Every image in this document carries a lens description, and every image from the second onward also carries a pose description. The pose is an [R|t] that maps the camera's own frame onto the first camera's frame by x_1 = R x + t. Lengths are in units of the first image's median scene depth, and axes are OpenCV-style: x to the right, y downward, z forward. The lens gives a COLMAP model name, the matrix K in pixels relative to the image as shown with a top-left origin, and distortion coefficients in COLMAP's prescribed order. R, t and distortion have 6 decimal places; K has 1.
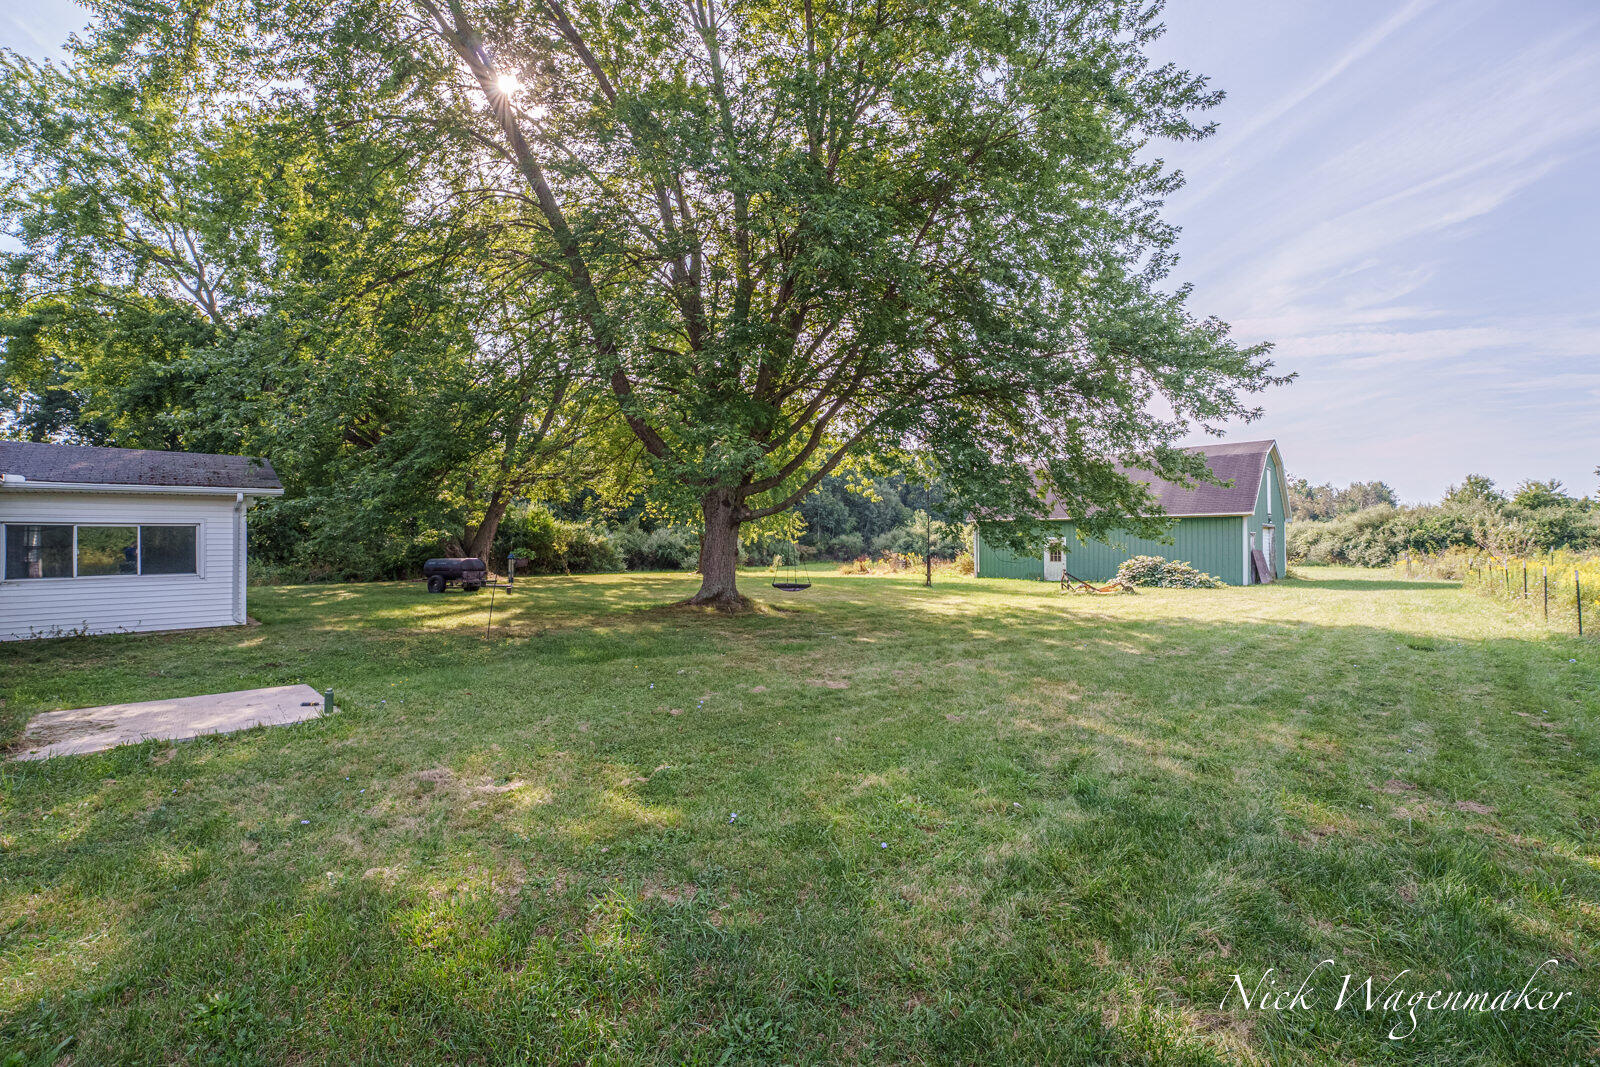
lens RADIAL K [[663.4, 0, 800.6], [0, 663.4, 537.6], [0, 0, 1]] dist [-0.011621, 0.001015]
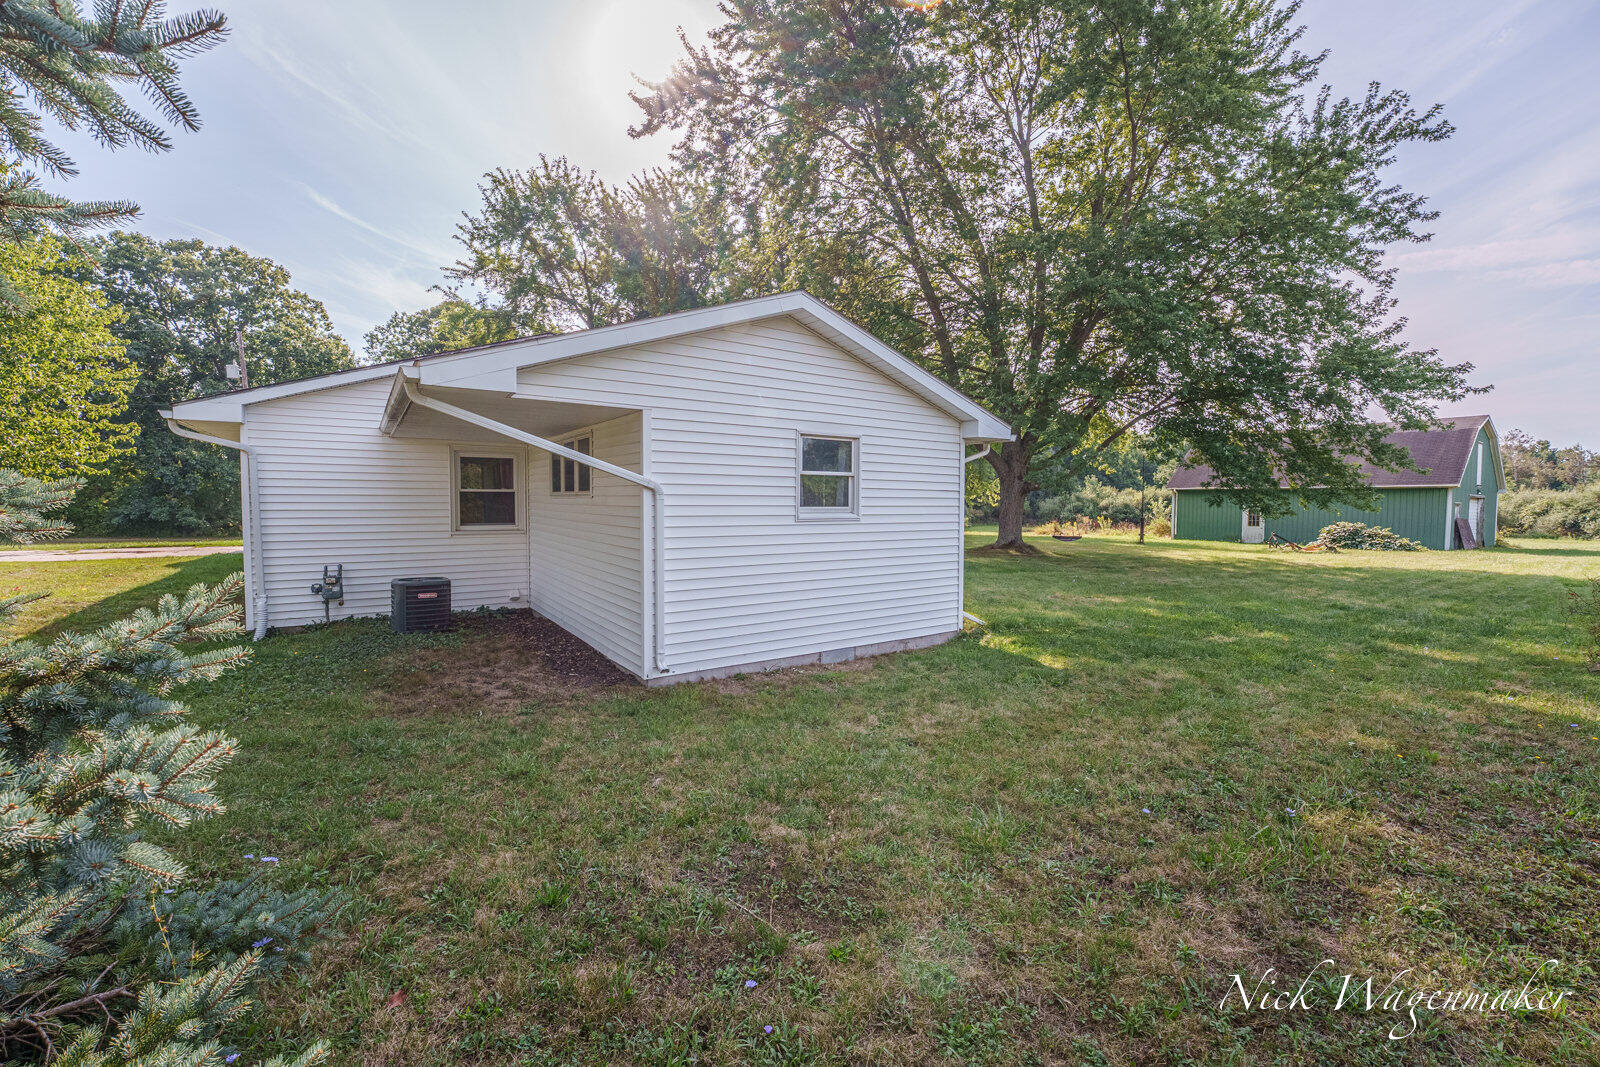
lens RADIAL K [[663.4, 0, 795.6], [0, 663.4, 533.7], [0, 0, 1]] dist [-0.011621, 0.001015]
pose [[0.979848, 0.021351, -0.198602, -0.194320], [-0.011170, 0.998572, 0.052243, -0.001055], [0.199434, -0.048972, 0.978687, -0.319651]]
